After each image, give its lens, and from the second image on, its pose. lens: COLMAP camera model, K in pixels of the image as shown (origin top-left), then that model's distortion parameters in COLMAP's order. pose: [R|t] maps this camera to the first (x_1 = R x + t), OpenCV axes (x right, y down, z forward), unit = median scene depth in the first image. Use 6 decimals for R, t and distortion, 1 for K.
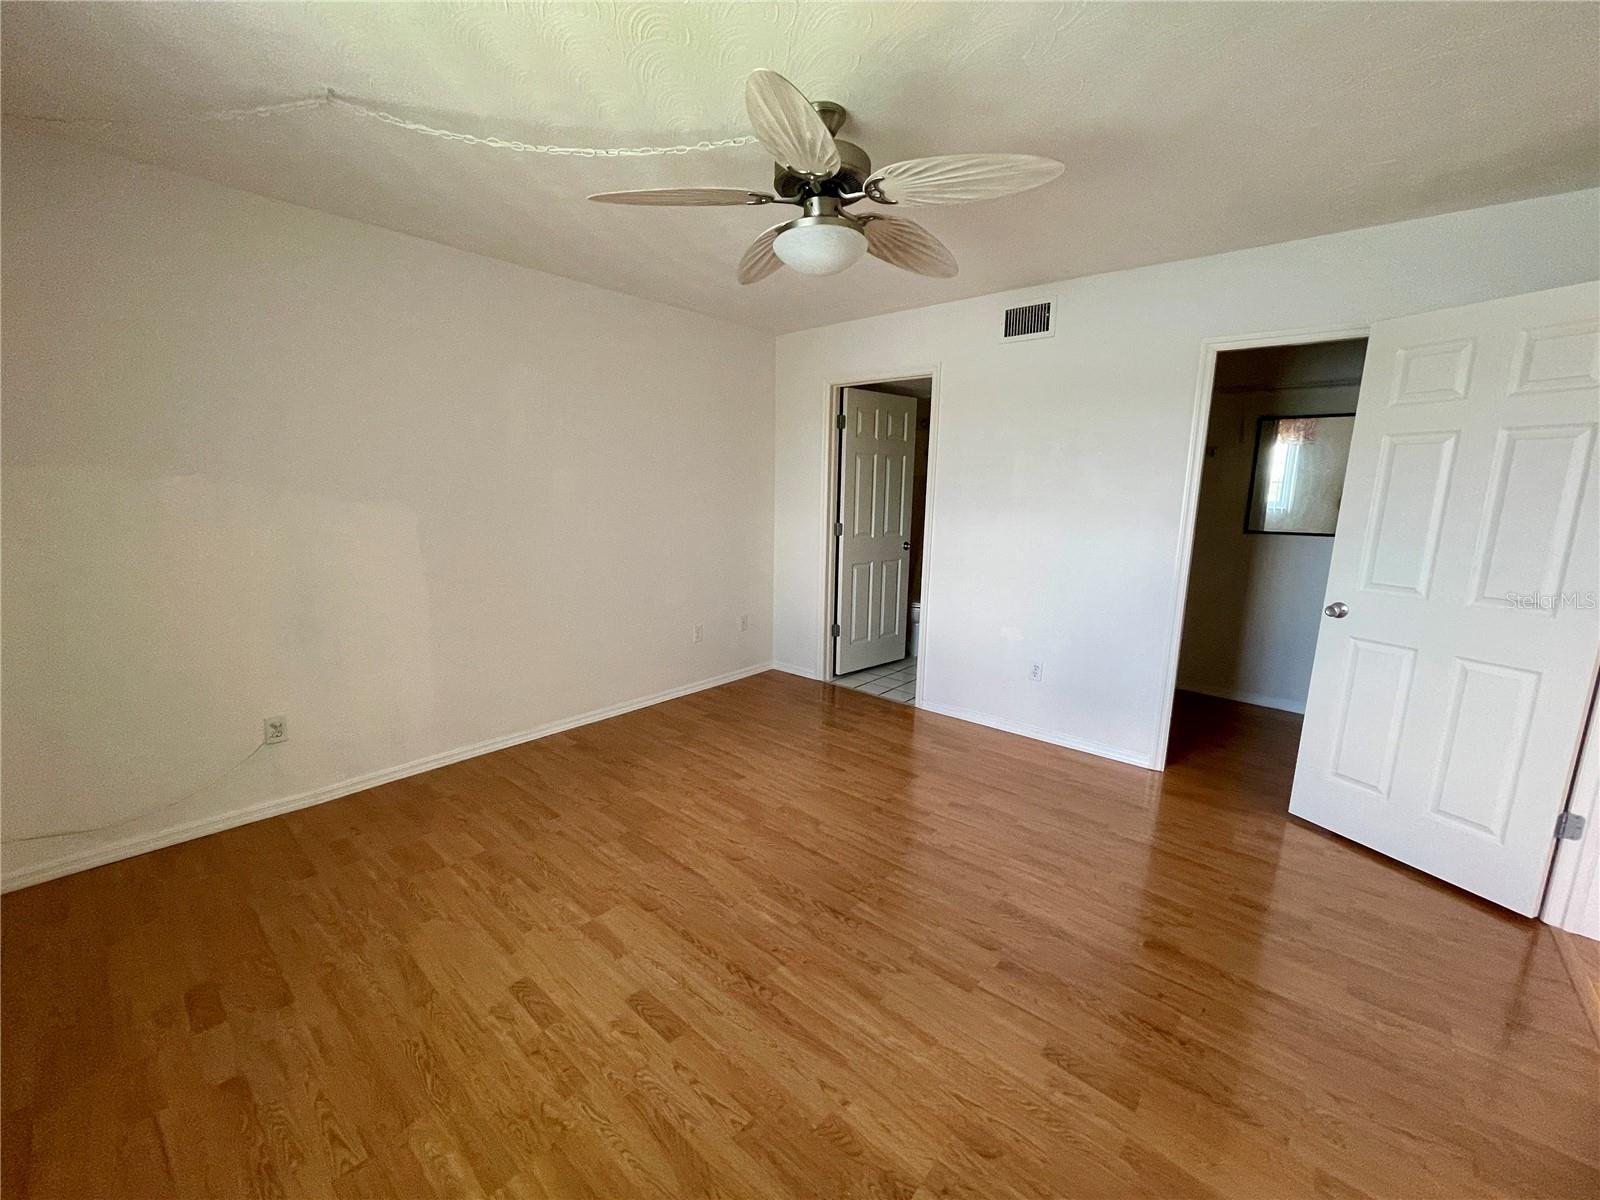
lens RADIAL K [[645.3, 0, 796.4], [0, 645.3, 598.5], [0, 0, 1]] dist [0.005613, -0.000157]
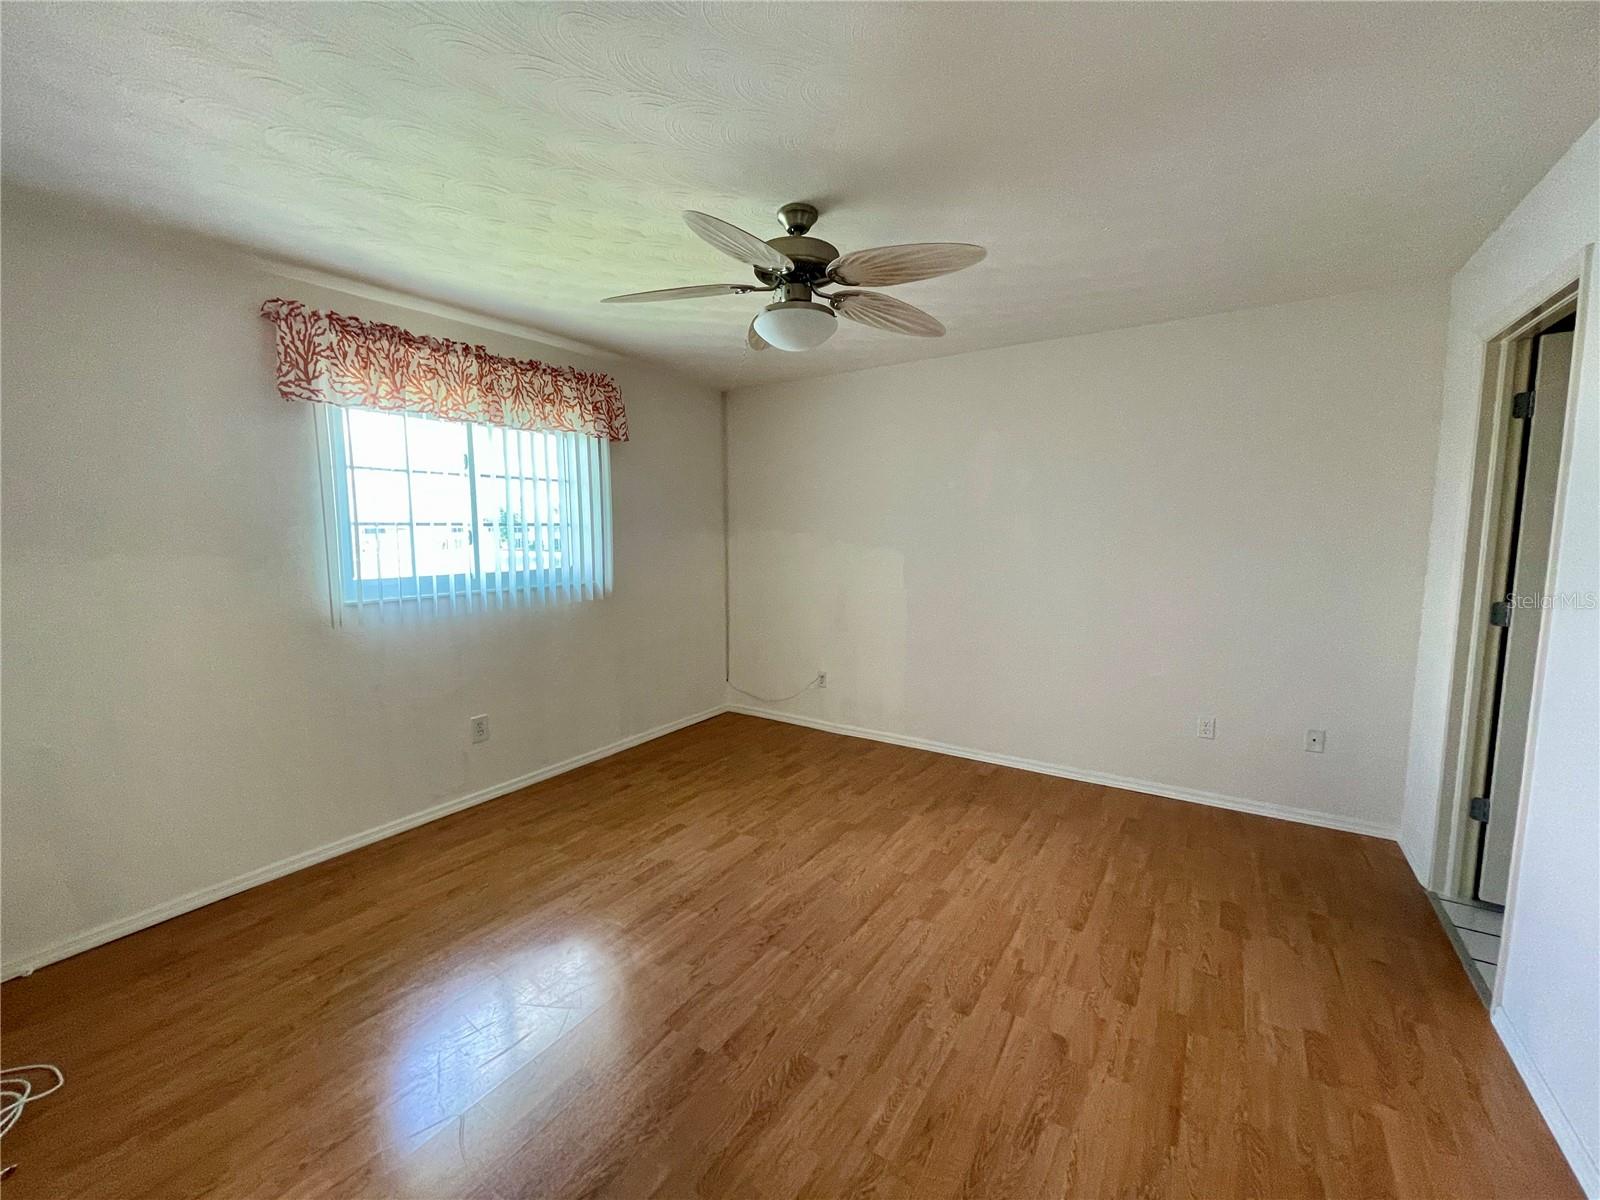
lens RADIAL K [[645.3, 0, 797.6], [0, 645.3, 601.3], [0, 0, 1]] dist [0.005613, -0.000157]
pose [[0.138141, 0.090613, -0.986259, 0.937491], [-0.163592, 0.984215, 0.067511, -0.117137], [0.976808, 0.152018, 0.150784, 0.712372]]
